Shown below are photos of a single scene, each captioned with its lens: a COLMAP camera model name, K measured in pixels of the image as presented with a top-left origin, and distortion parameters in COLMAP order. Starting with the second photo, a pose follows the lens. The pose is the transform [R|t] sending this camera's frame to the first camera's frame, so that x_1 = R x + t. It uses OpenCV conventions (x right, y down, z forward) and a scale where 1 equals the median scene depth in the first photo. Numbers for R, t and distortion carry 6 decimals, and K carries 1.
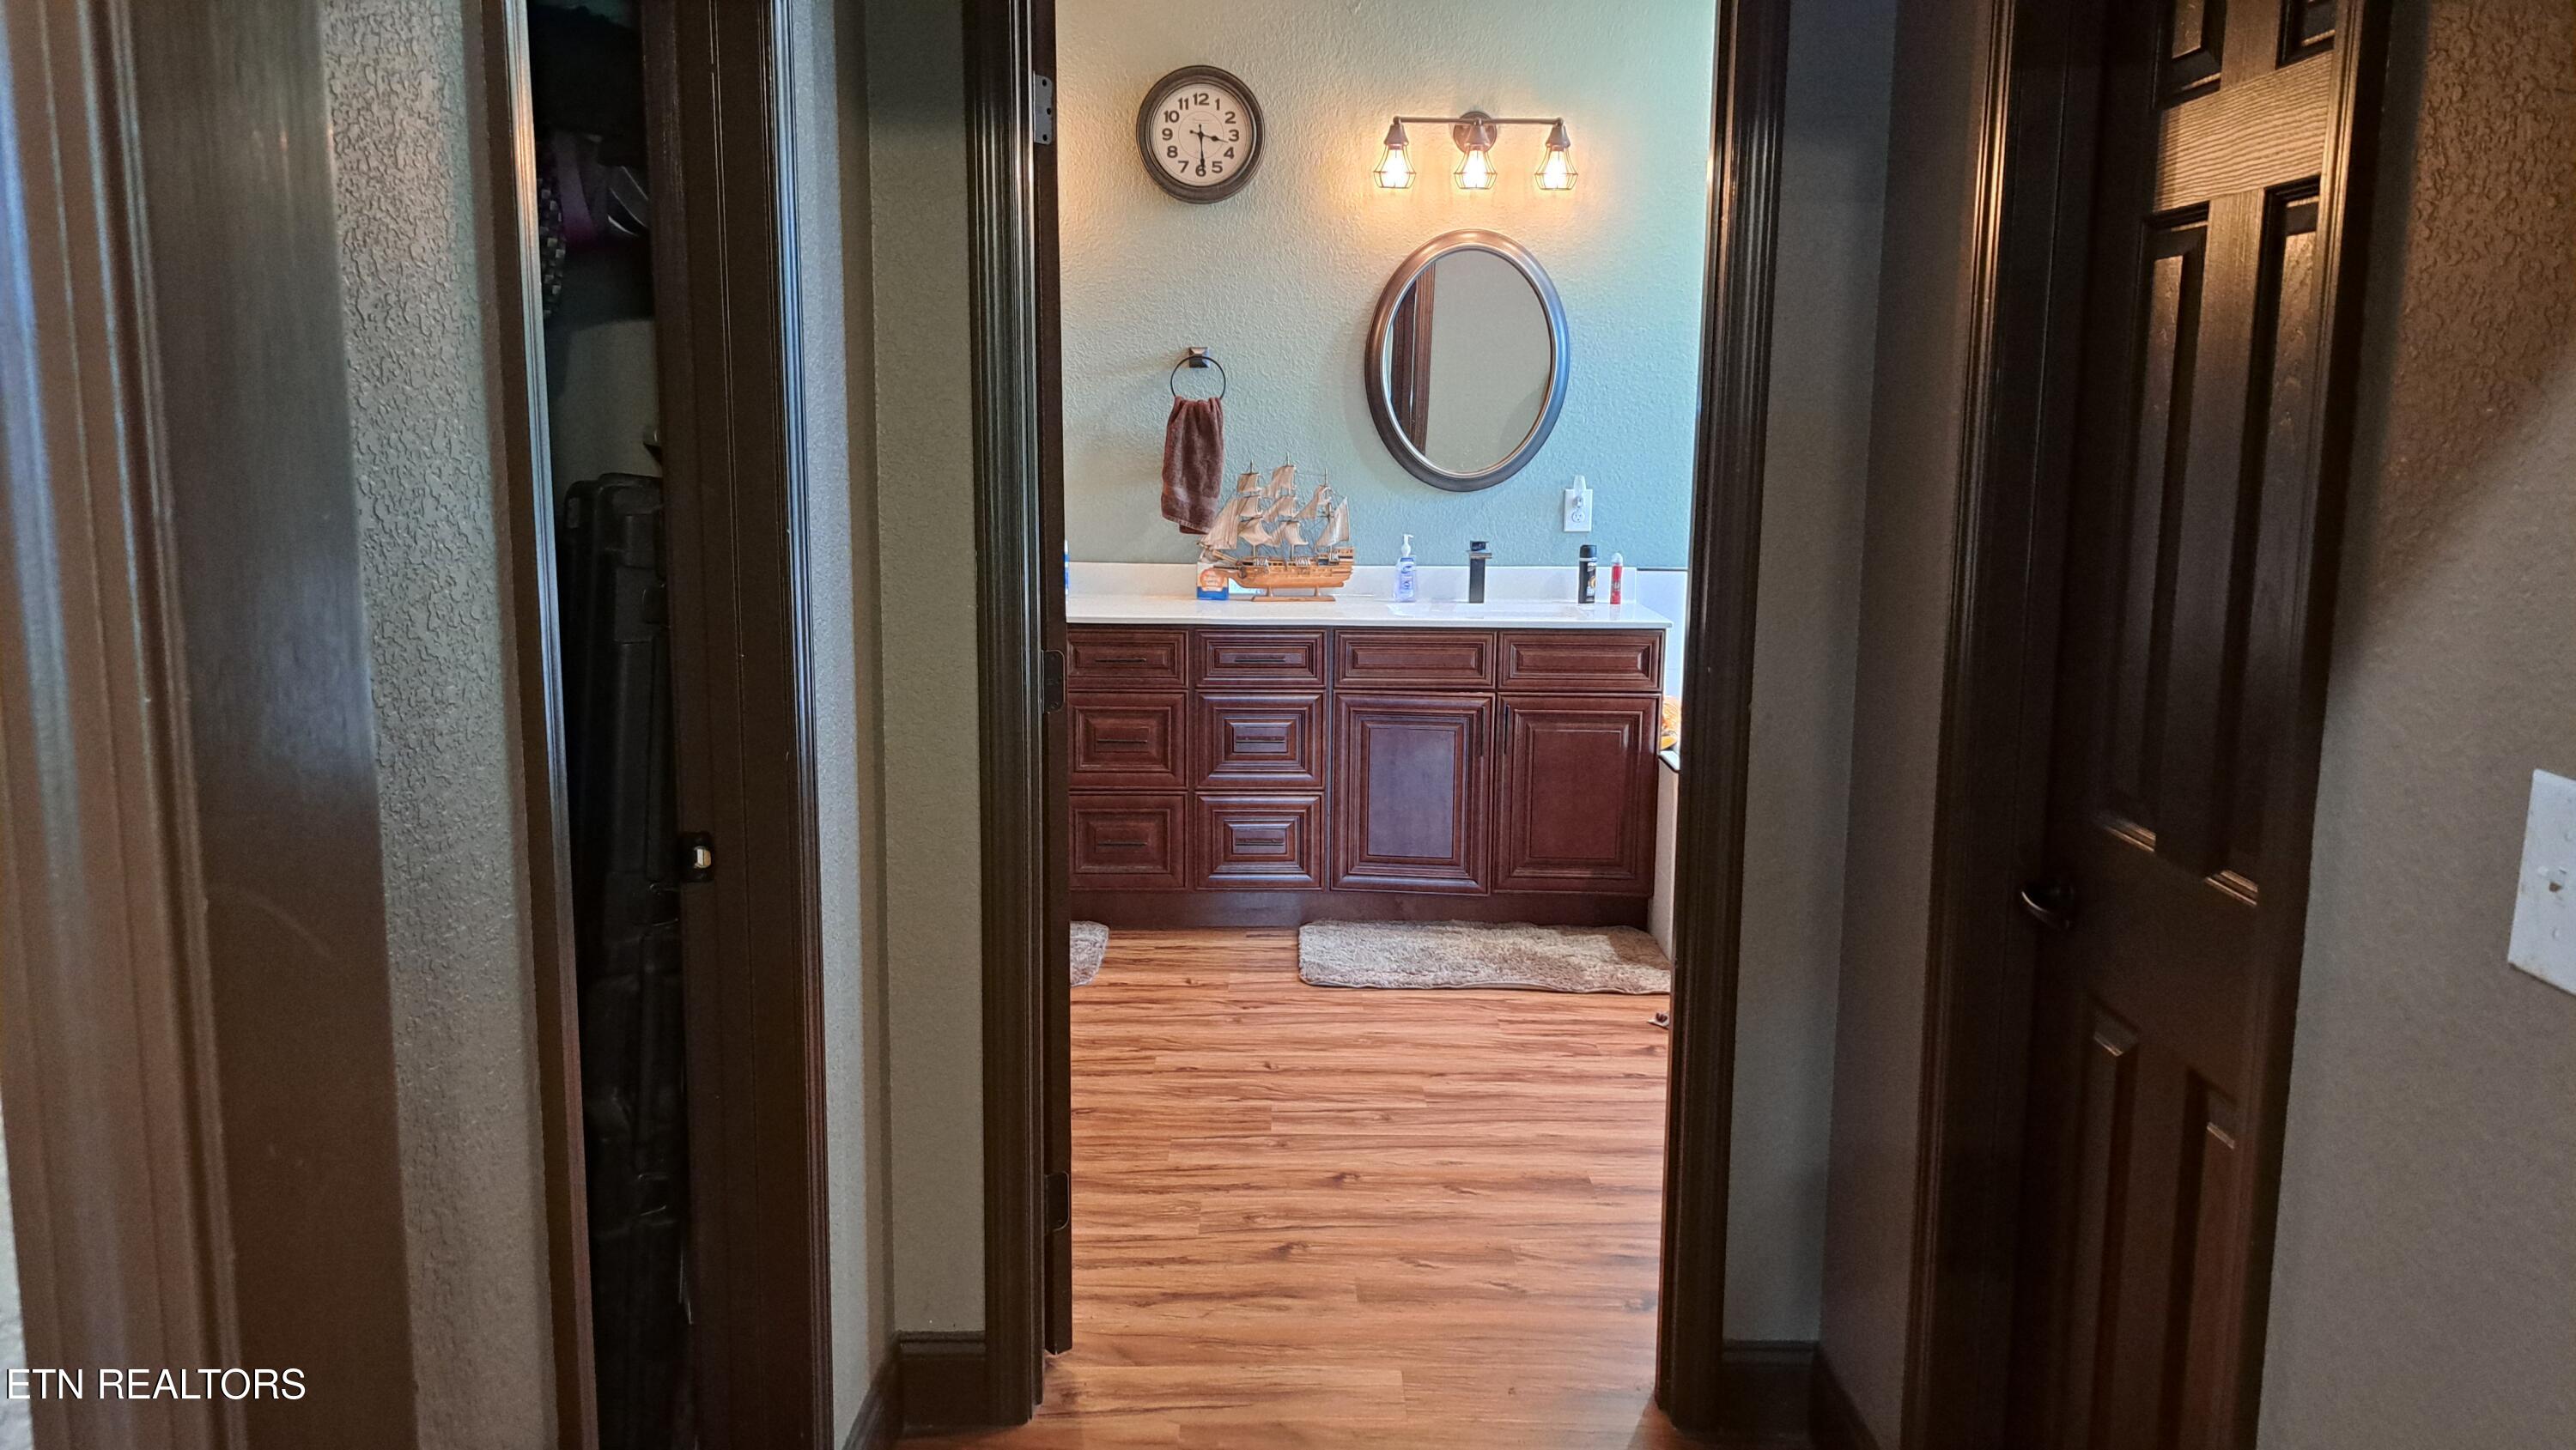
lens RADIAL K [[1809.1, 0, 1288.0], [0, 1809.1, 725.0], [0, 0, 1]] dist [0.255049, -0.000296]
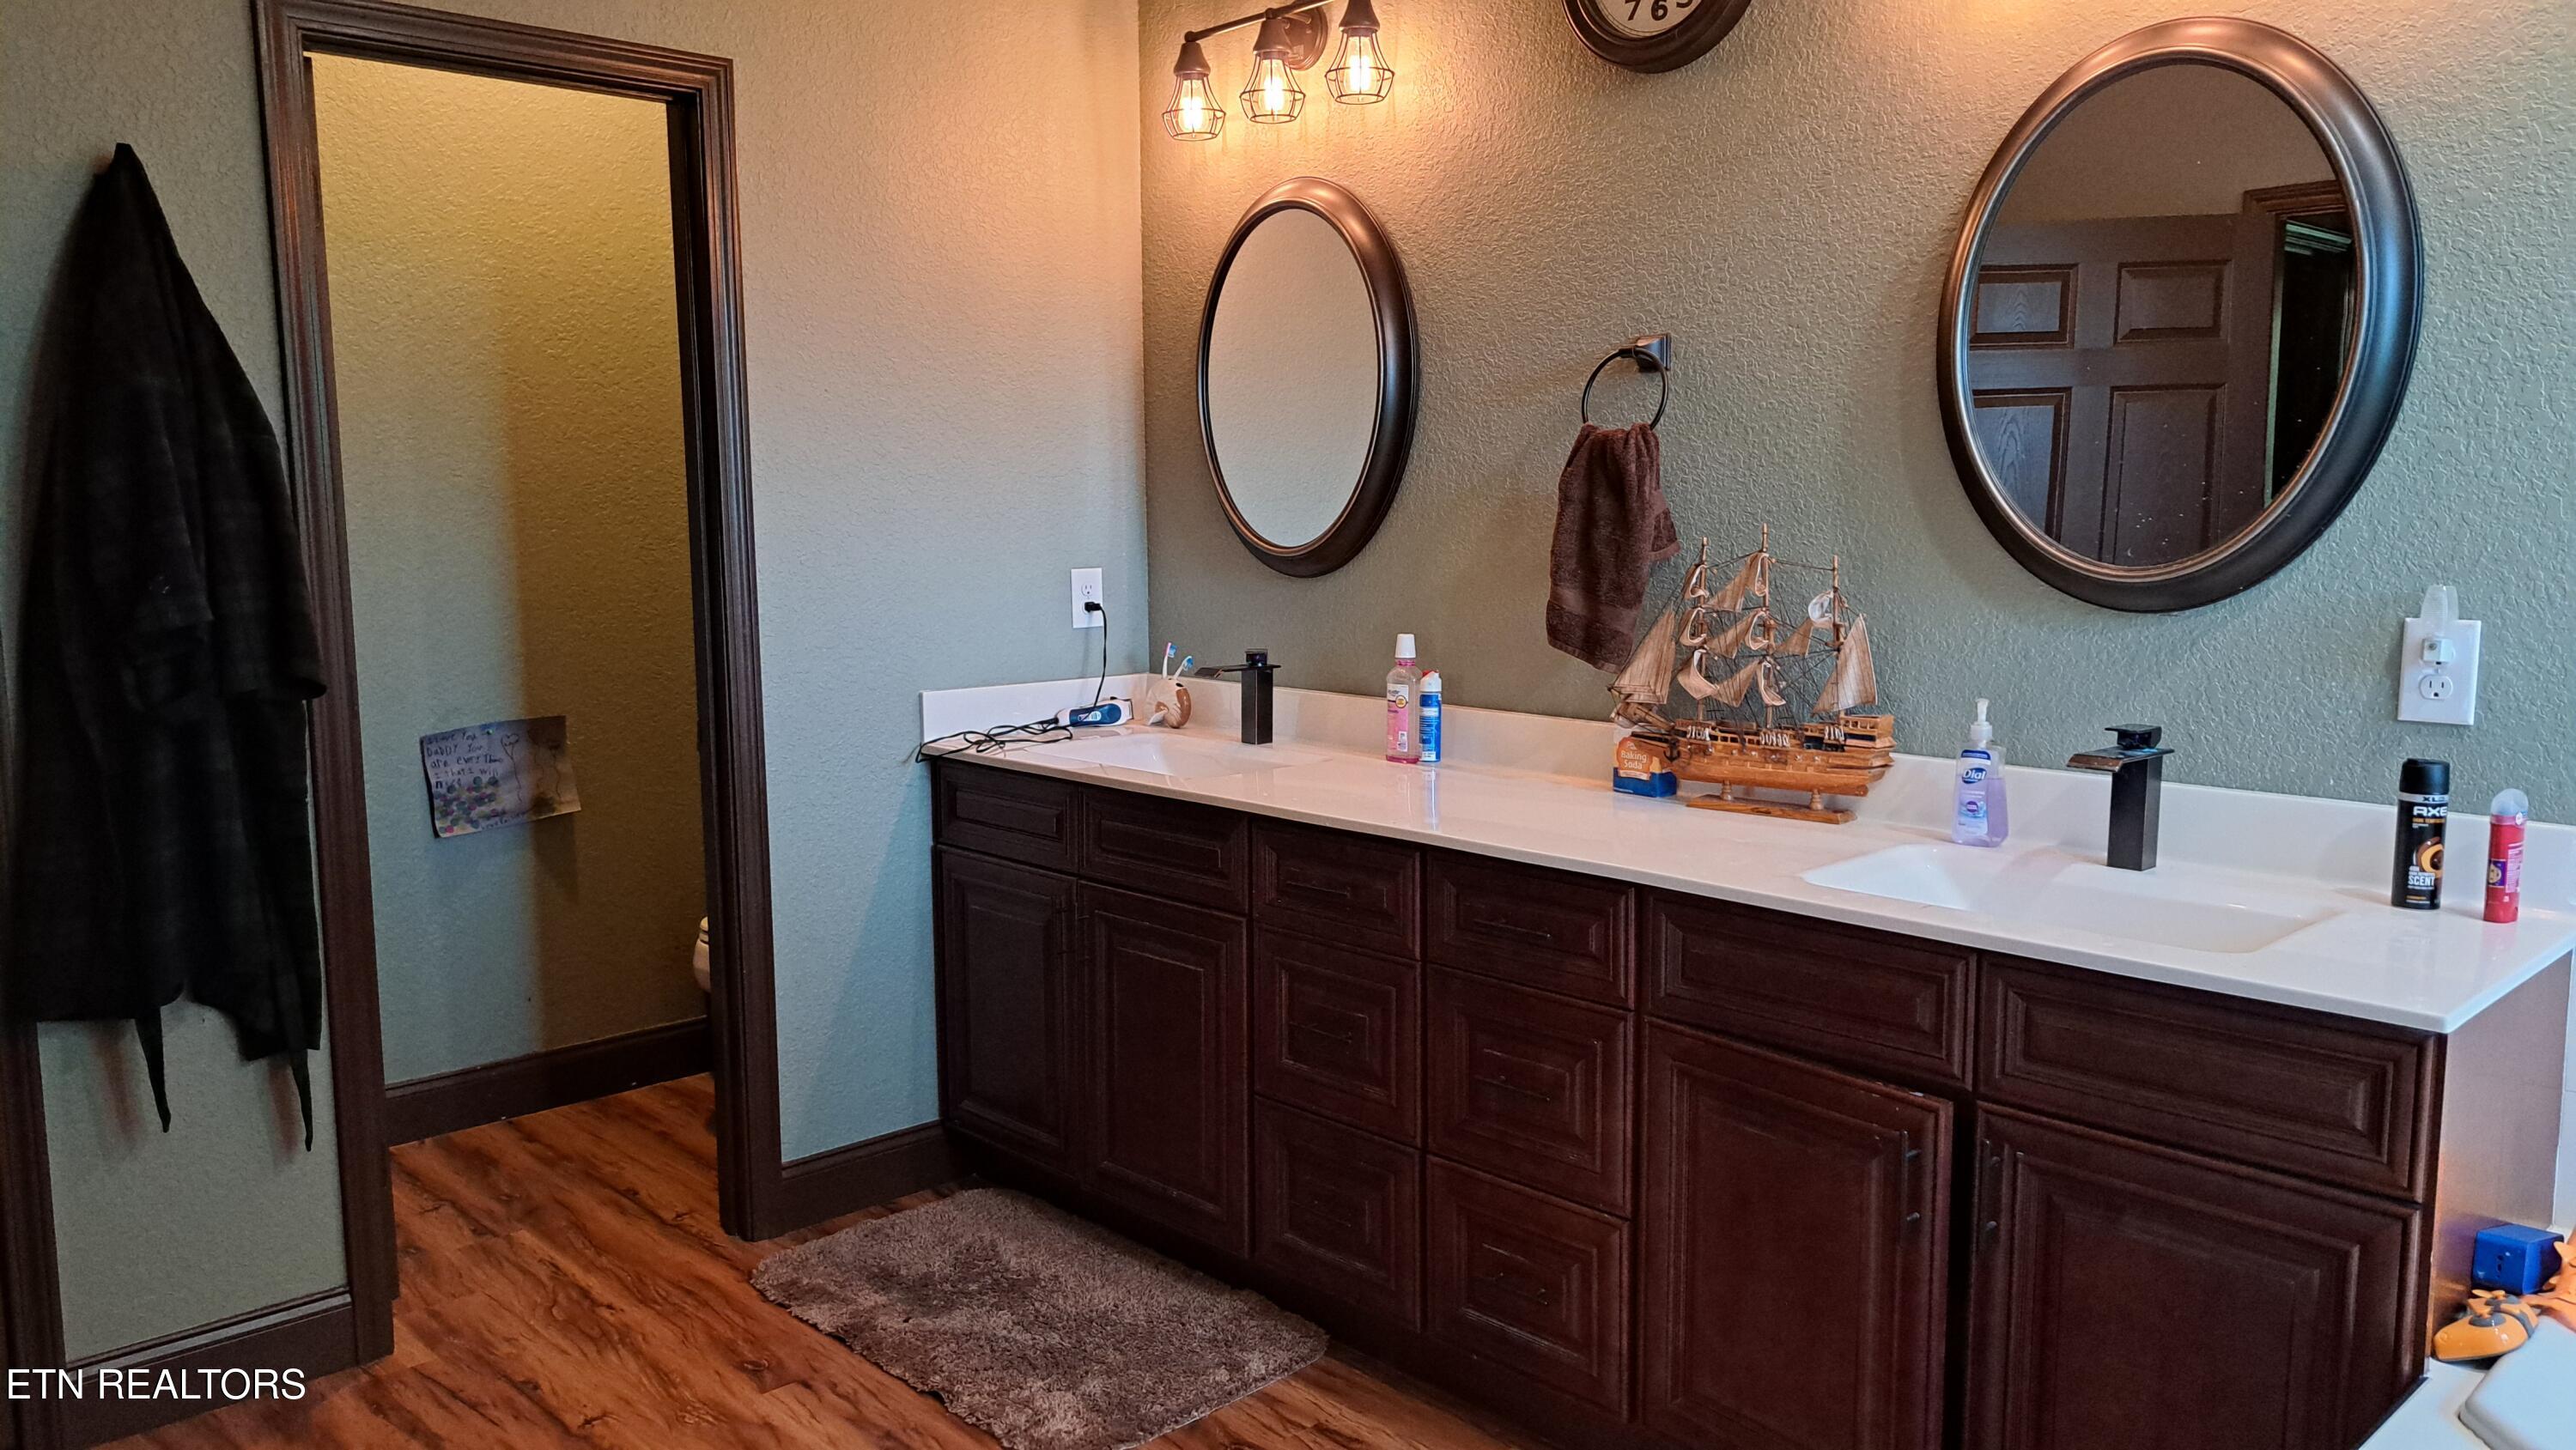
lens RADIAL K [[1861.9, 0, 1297.1], [0, 1861.9, 738.0], [0, 0, 1]] dist [0.082666, -0.062240]
pose [[0.694106, 0.083370, -0.715028, 0.288649], [-0.103605, 0.994500, 0.015382, -0.084939], [0.712378, 0.063403, 0.698926, 0.545320]]
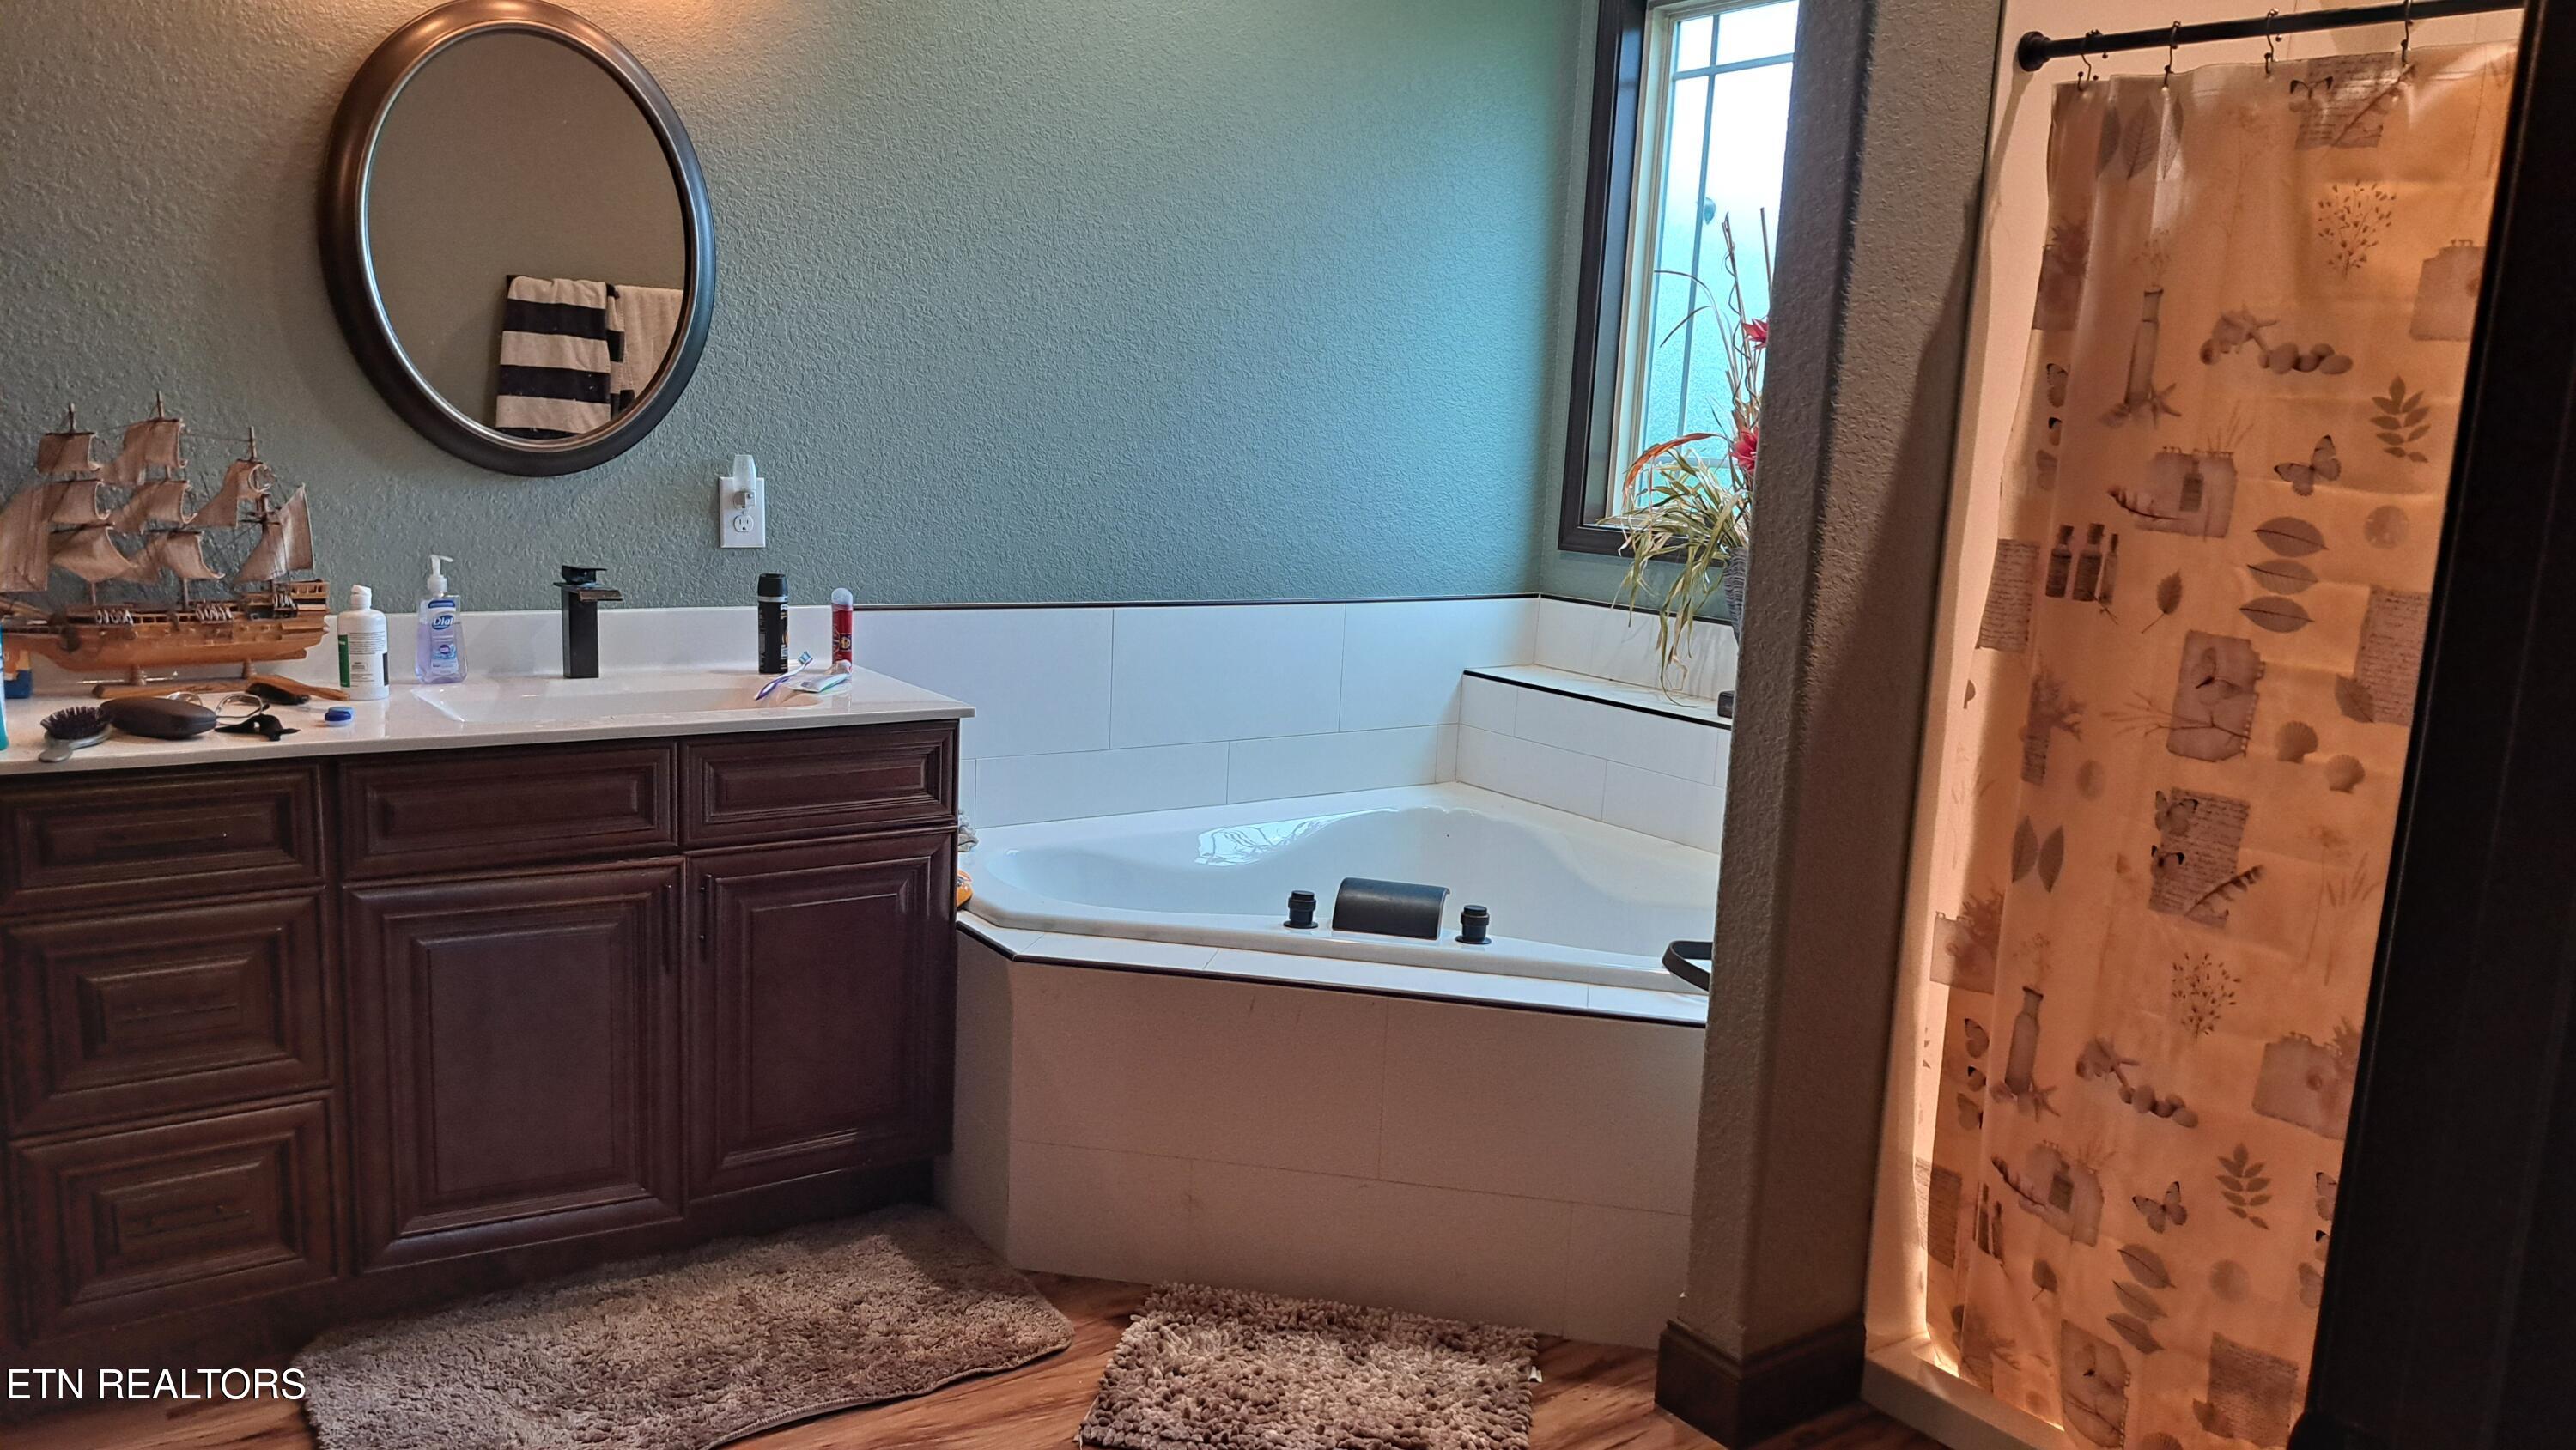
lens RADIAL K [[1861.9, 0, 1297.1], [0, 1861.9, 738.0], [0, 0, 1]] dist [0.082666, -0.062240]
pose [[0.804929, -0.074456, 0.588681, -0.062183], [0.055988, 0.997200, 0.049570, -0.065360], [-0.590723, -0.006941, 0.806844, 0.406539]]
